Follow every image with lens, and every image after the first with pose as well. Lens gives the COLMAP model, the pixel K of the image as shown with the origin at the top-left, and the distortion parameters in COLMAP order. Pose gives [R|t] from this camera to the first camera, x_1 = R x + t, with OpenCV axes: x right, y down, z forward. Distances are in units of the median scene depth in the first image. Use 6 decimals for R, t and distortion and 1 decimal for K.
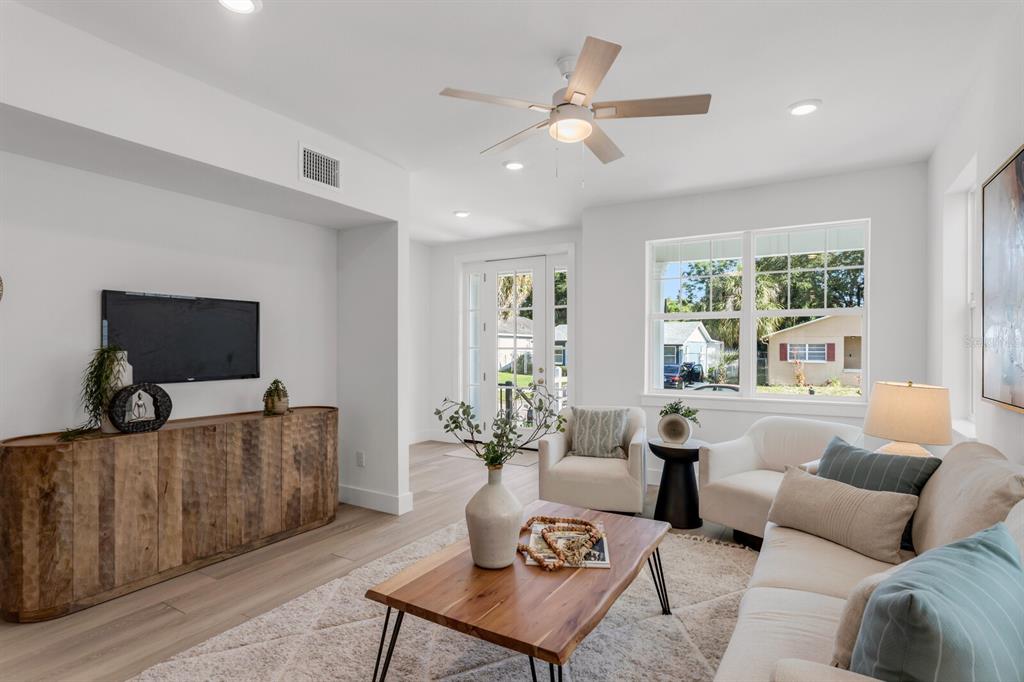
lens RADIAL K [[521.0, 0, 513.5], [0, 521.0, 343.1], [0, 0, 1]] dist [-0.000519, 0.000232]
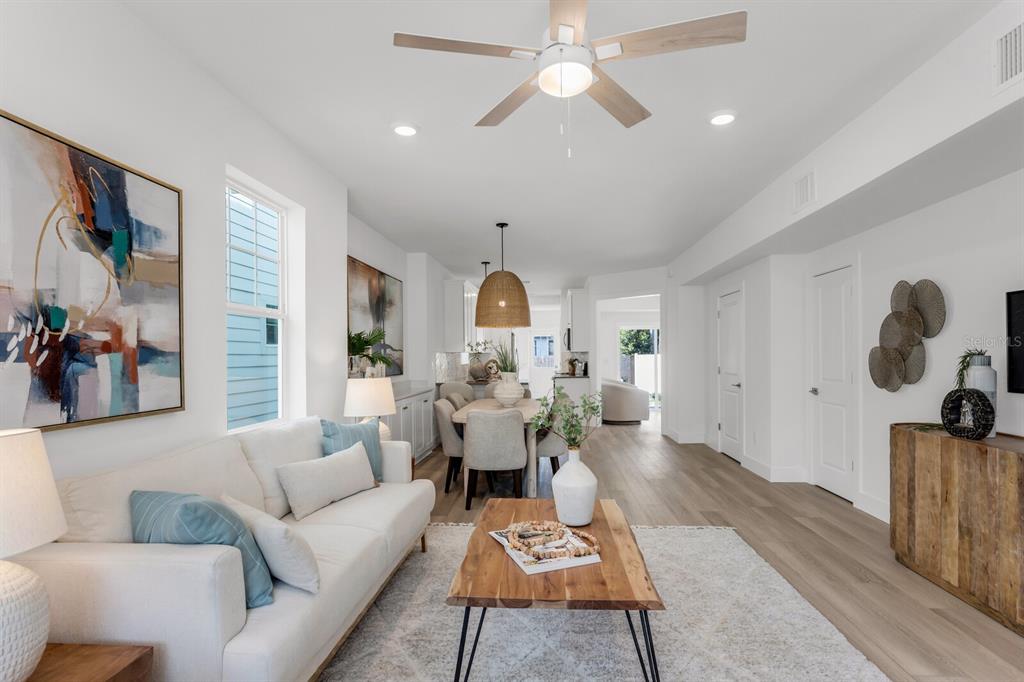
lens RADIAL K [[521.0, 0, 501.4], [0, 521.0, 358.8], [0, 0, 1]] dist [-0.000519, 0.000232]
pose [[-0.910000, 0.005549, -0.414571, 0.467932], [0.004005, 0.999981, 0.004594, 0.010713], [0.414588, 0.002520, -0.910006, 1.467443]]
